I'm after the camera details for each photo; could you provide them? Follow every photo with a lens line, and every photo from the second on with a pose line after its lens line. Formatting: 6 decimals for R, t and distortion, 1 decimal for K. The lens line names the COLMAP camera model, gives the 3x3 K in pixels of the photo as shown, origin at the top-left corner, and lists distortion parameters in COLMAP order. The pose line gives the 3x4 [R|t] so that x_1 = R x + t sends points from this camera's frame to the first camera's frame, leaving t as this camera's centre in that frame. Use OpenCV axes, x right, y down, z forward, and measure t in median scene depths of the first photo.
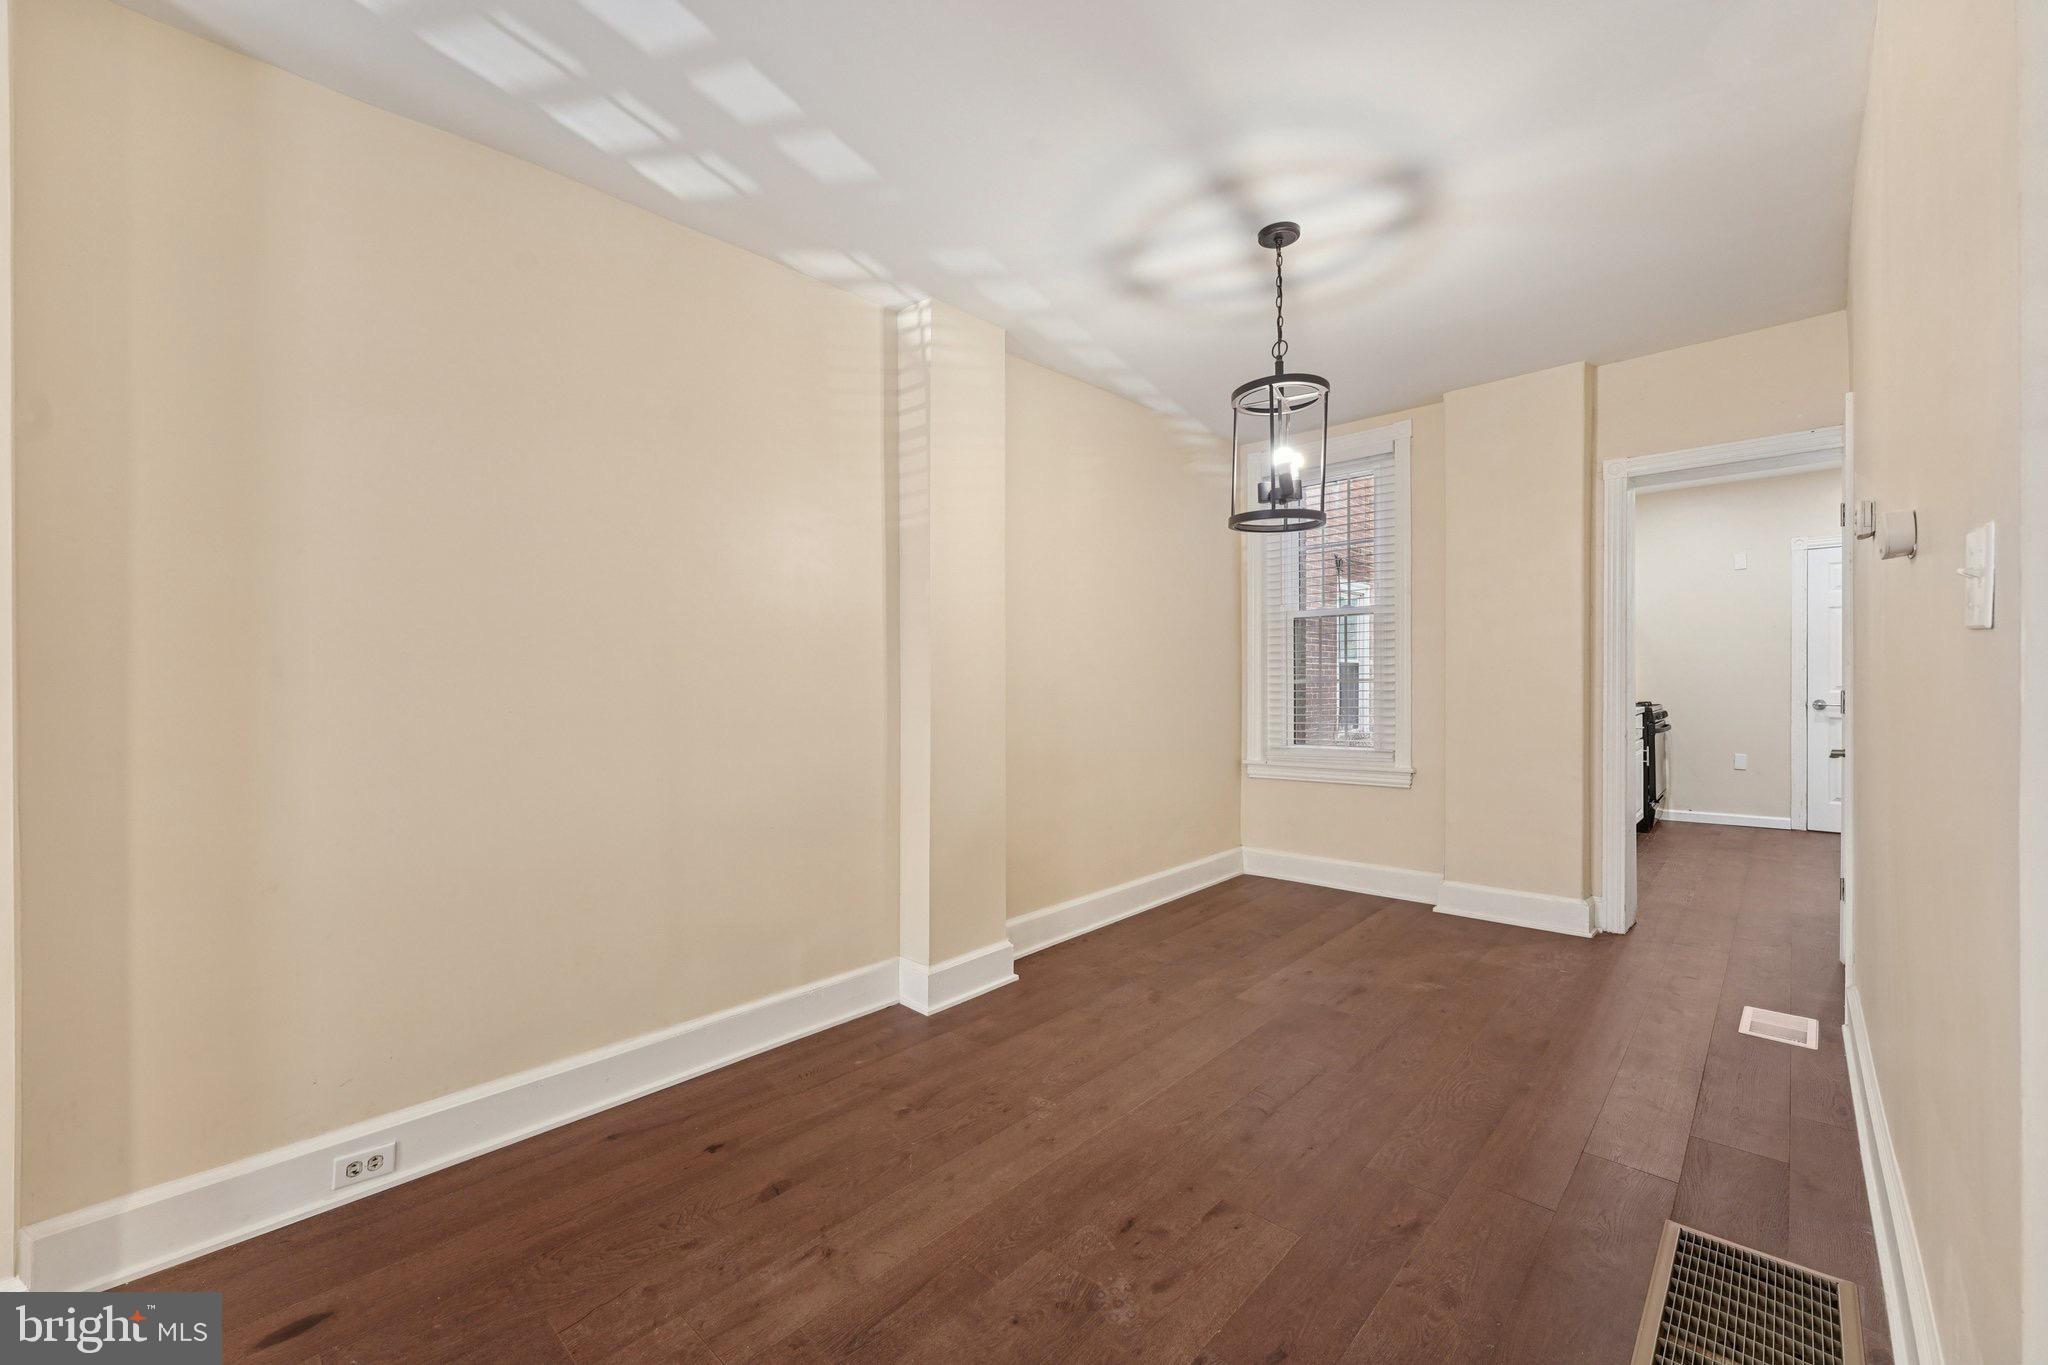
lens RADIAL K [[827.2, 0, 1027.5], [0, 827.2, 691.1], [0, 0, 1]] dist [-0.010349, -0.000079]
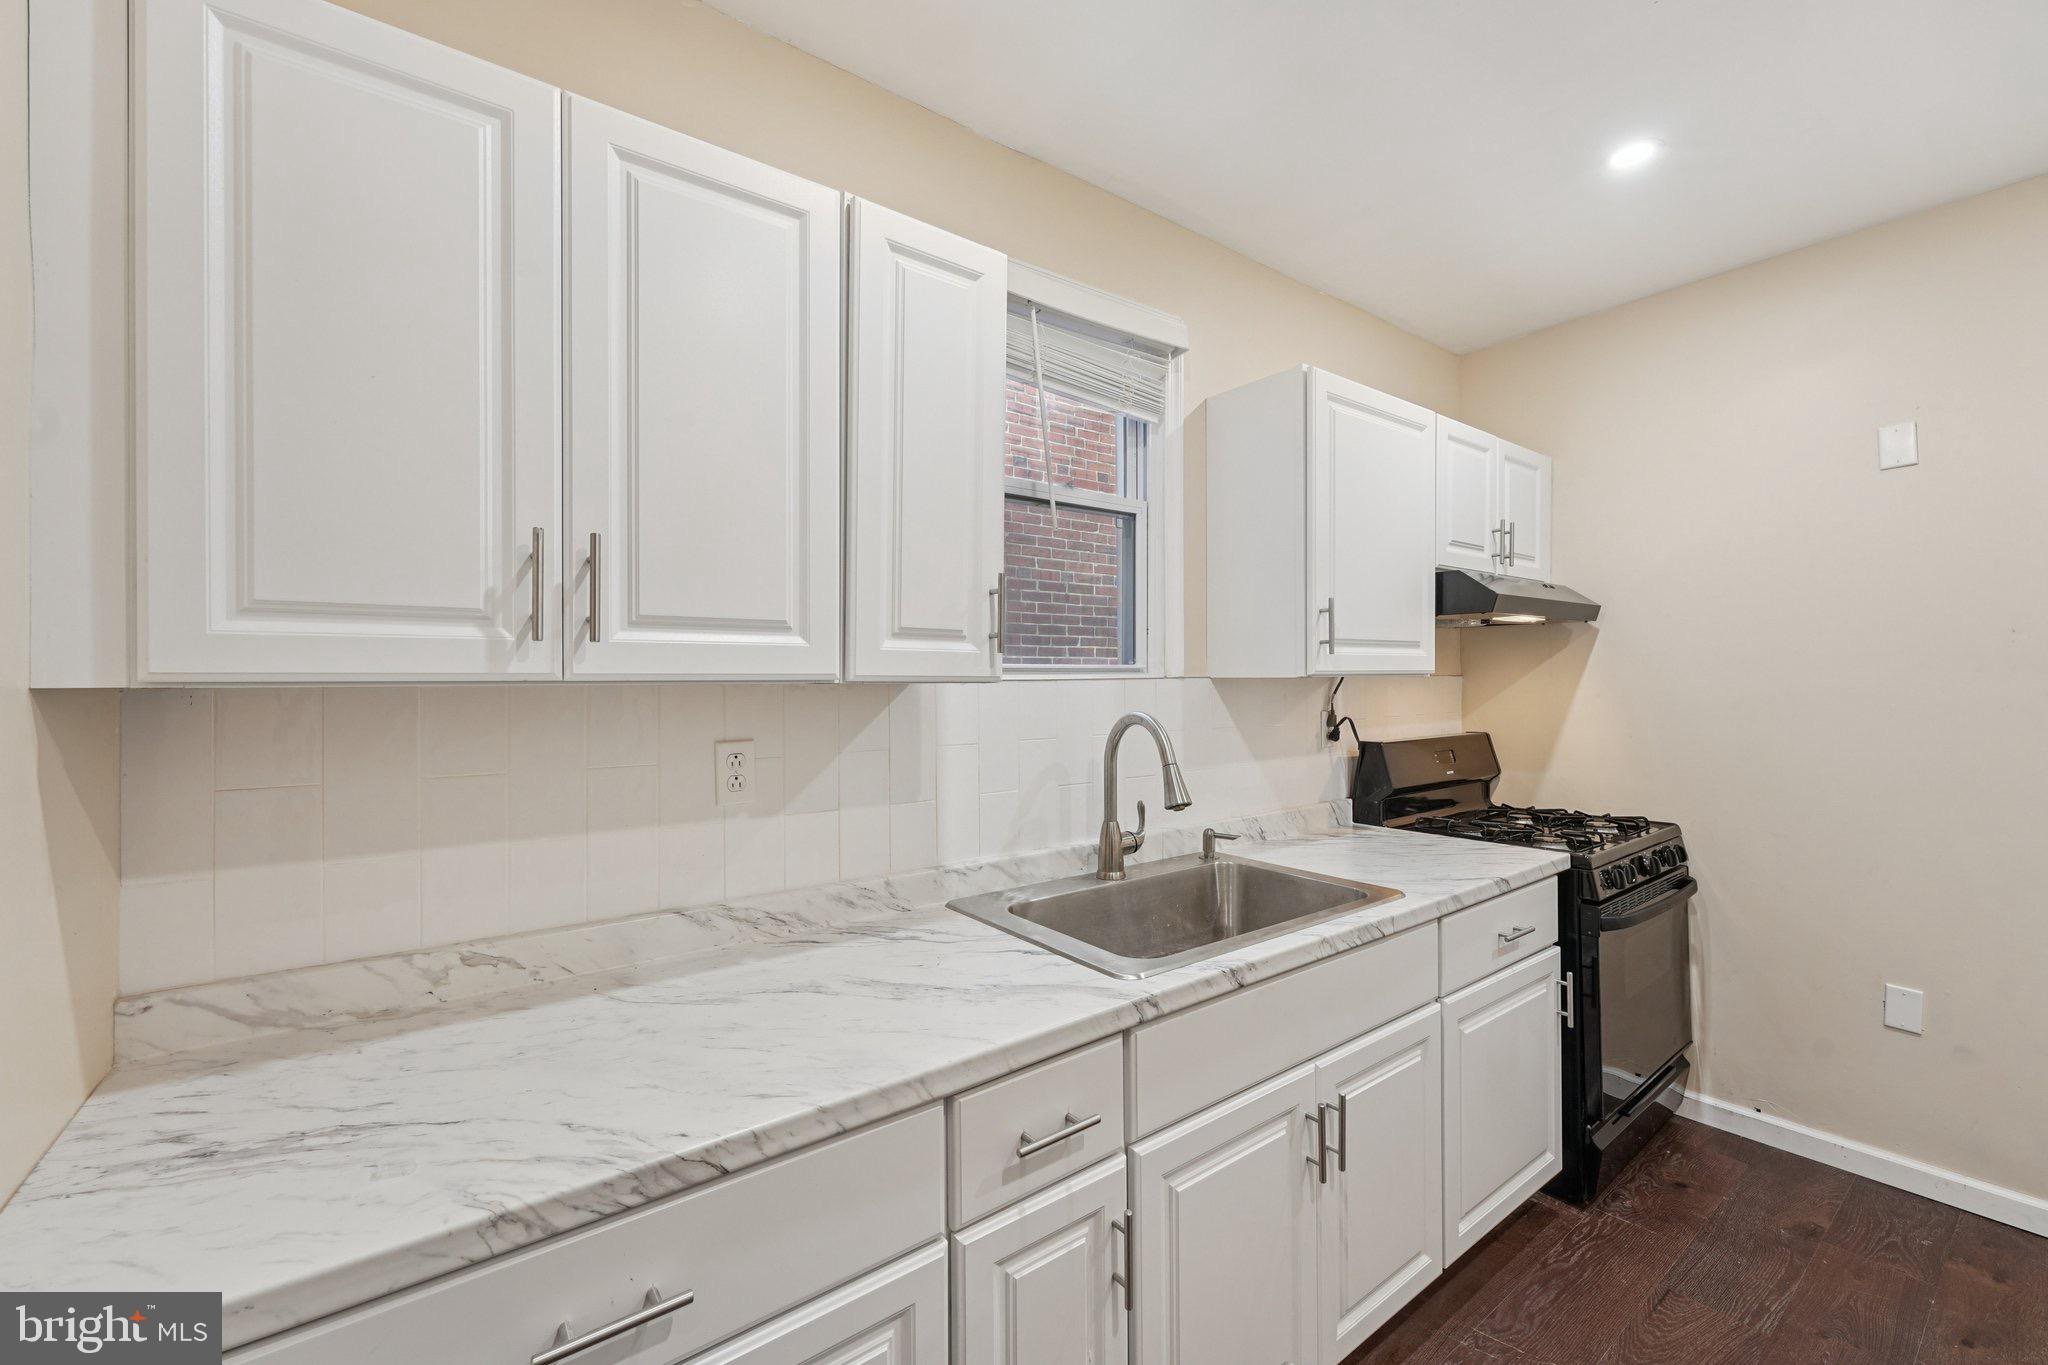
lens RADIAL K [[826.0, 0, 1018.2], [0, 826.0, 674.5], [0, 0, 1]] dist [-0.000939, 0.000147]
pose [[0.983421, 0.008090, -0.181155, 1.070218], [-0.010016, 0.999903, -0.009720, -0.100503], [0.181059, 0.011373, 0.983407, 1.111591]]
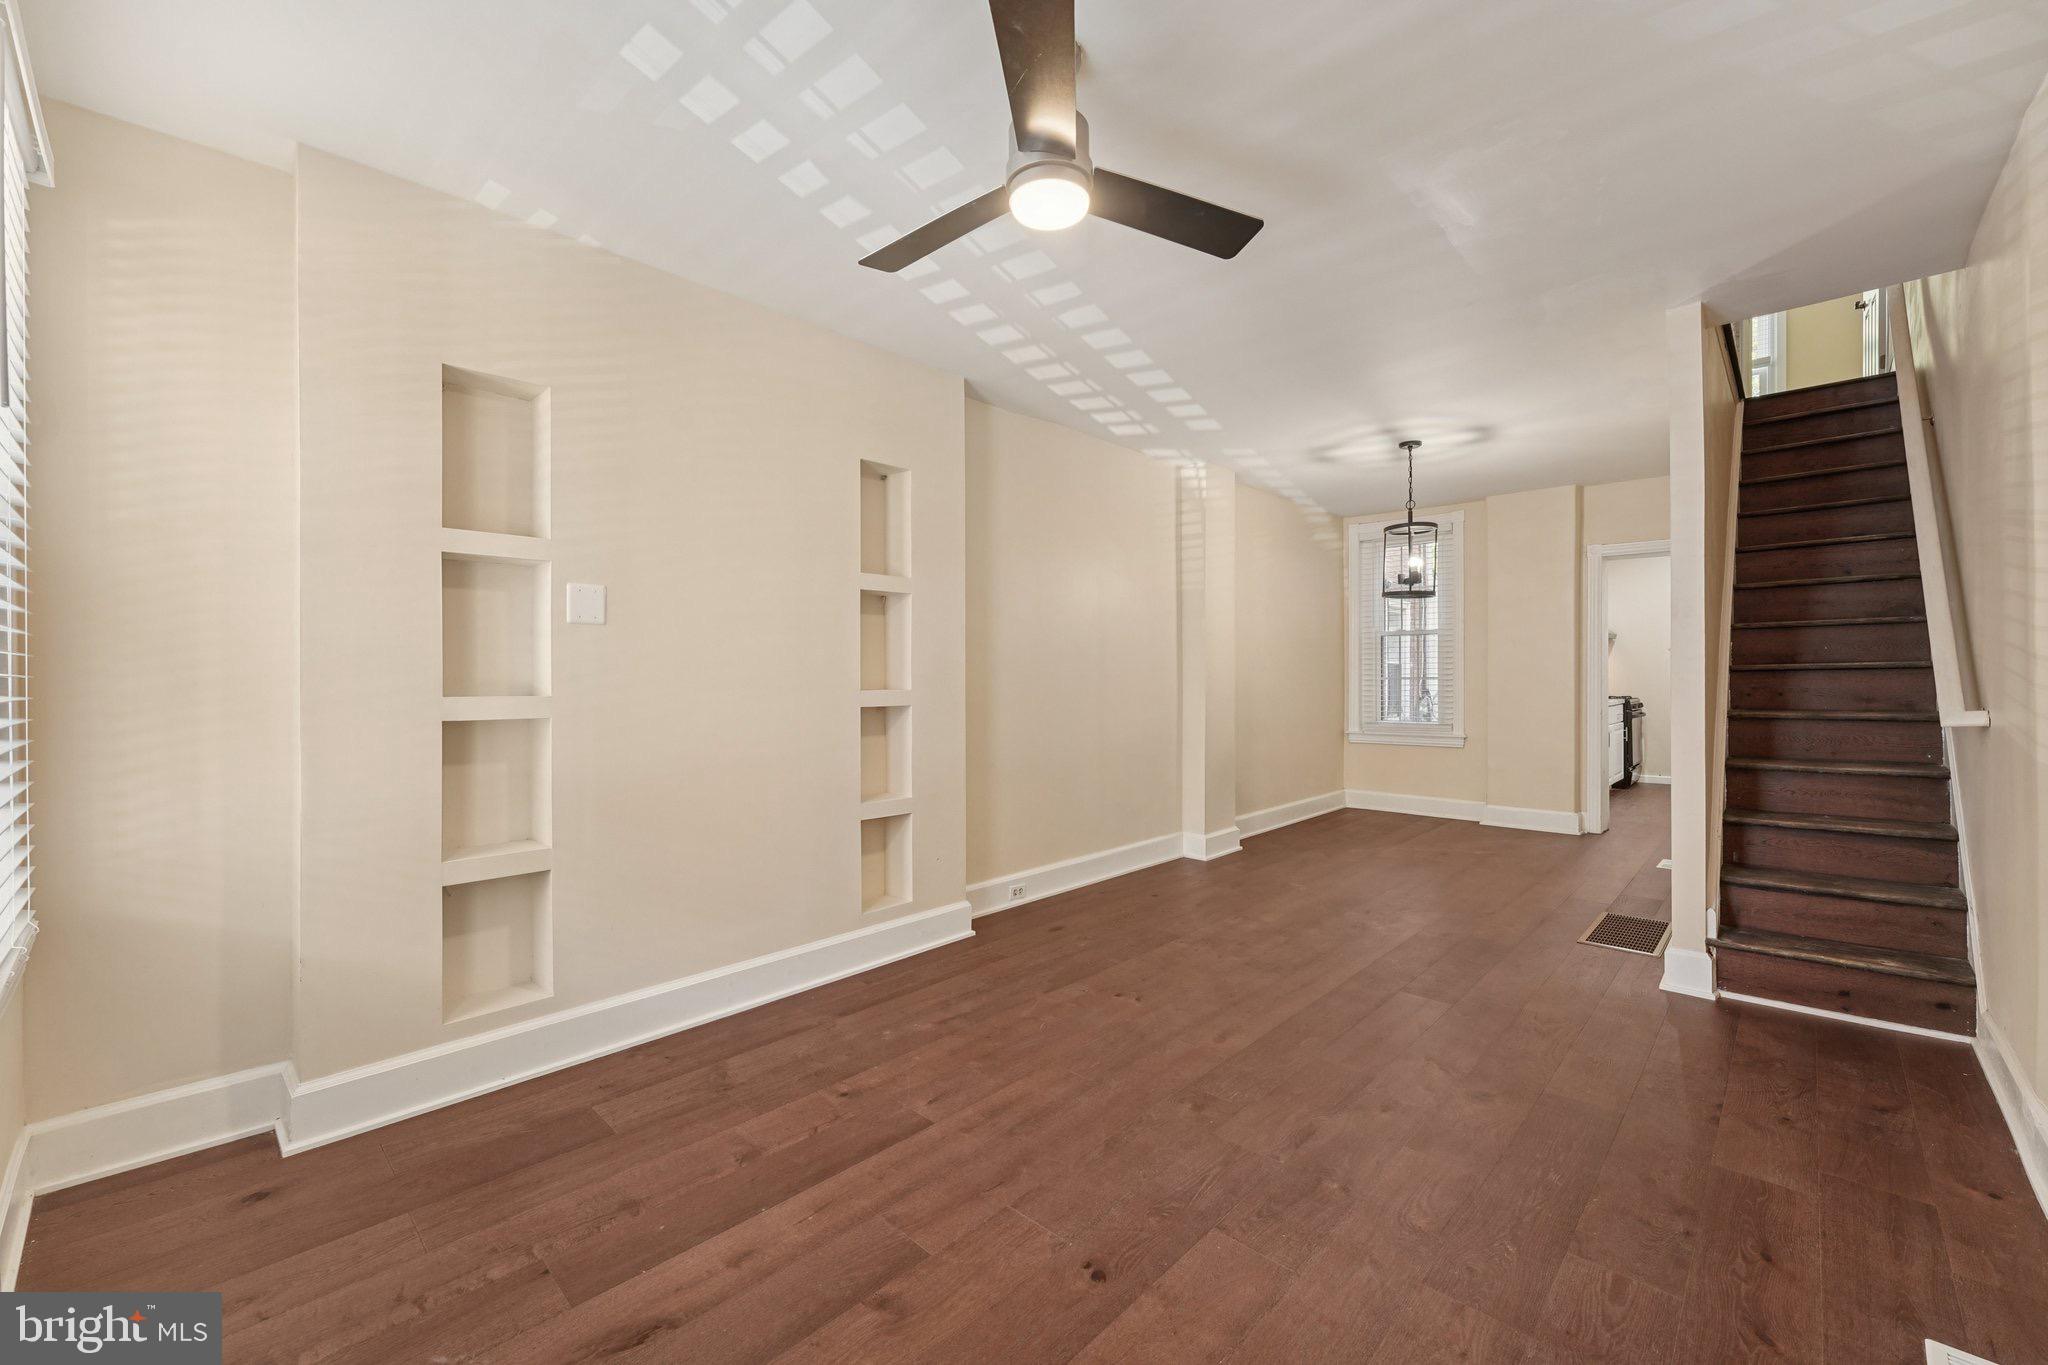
lens RADIAL K [[826.0, 0, 1018.2], [0, 826.0, 674.5], [0, 0, 1]] dist [-0.000939, 0.000147]
pose [[0.999871, 0.008719, -0.013484, -0.469638], [-0.008906, 0.999865, -0.013832, 0.011599], [0.013362, 0.013951, 0.999813, -0.753340]]
